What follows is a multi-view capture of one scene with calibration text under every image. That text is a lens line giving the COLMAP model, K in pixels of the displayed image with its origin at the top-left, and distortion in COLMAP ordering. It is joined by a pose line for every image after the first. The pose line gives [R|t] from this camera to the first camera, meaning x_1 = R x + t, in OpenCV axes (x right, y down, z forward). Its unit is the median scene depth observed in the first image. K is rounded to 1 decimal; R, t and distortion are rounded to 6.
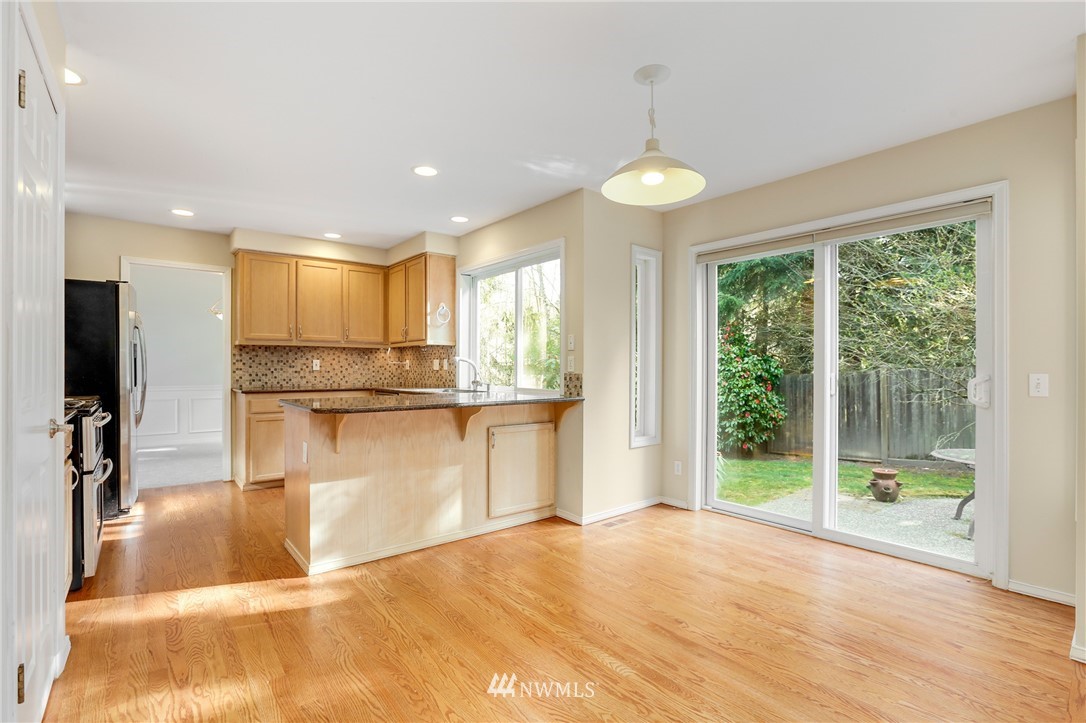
lens RADIAL K [[516.1, 0, 535.1], [0, 516.1, 365.1], [0, 0, 1]] dist [-0.011588, 0.003344]
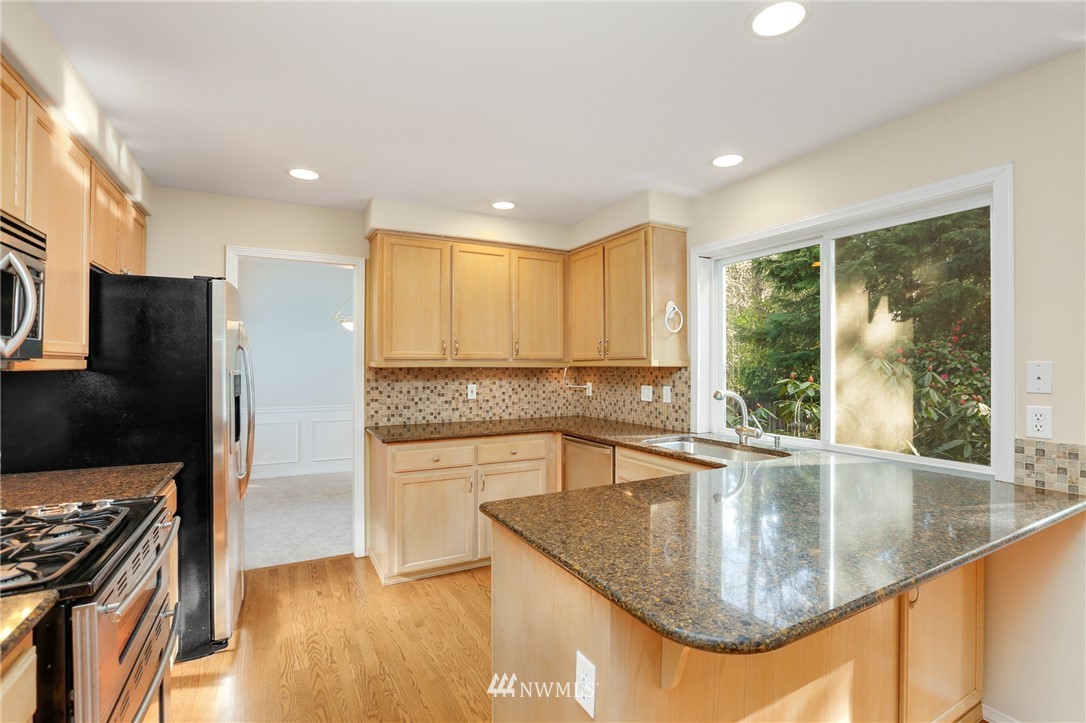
lens RADIAL K [[516.1, 0, 537.0], [0, 516.1, 360.9], [0, 0, 1]] dist [-0.011588, 0.003344]
pose [[0.984950, -0.003230, -0.172809, -0.227138], [0.002165, 0.999977, -0.006353, -0.041304], [0.172825, 0.005883, 0.984935, 0.330263]]
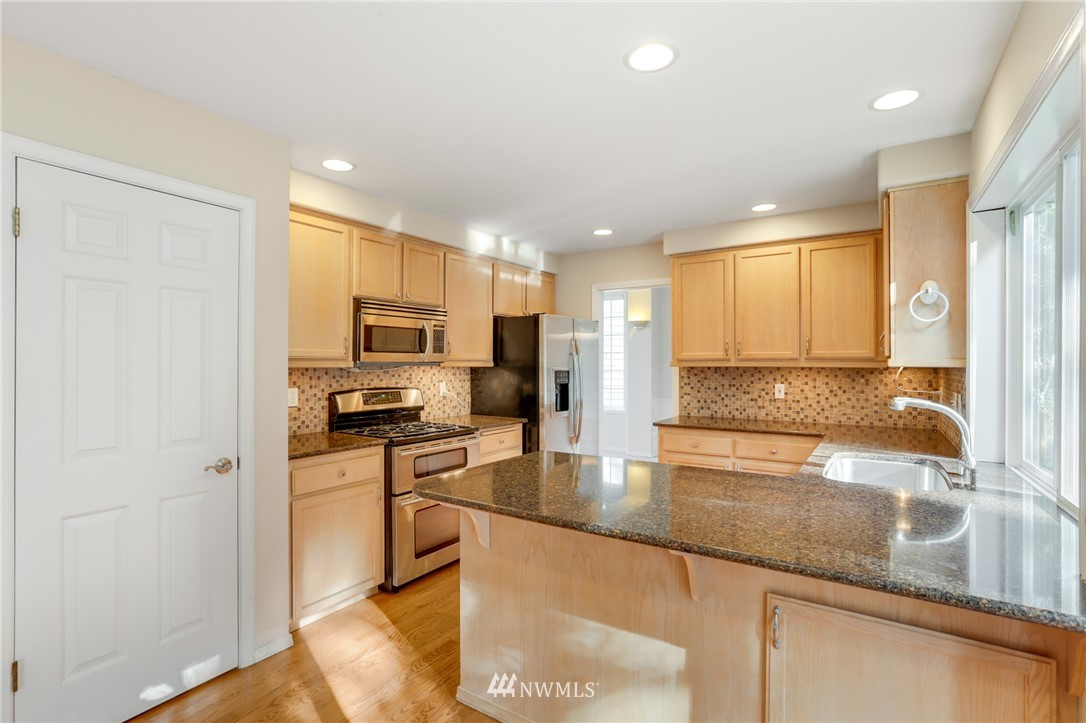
lens RADIAL K [[516.1, 0, 531.5], [0, 516.1, 368.3], [0, 0, 1]] dist [-0.011588, 0.003344]
pose [[0.316997, 0.004466, -0.948416, 0.159758], [0.001359, 0.999986, 0.005163, -0.039469], [0.948425, -0.002926, 0.316987, 0.476118]]
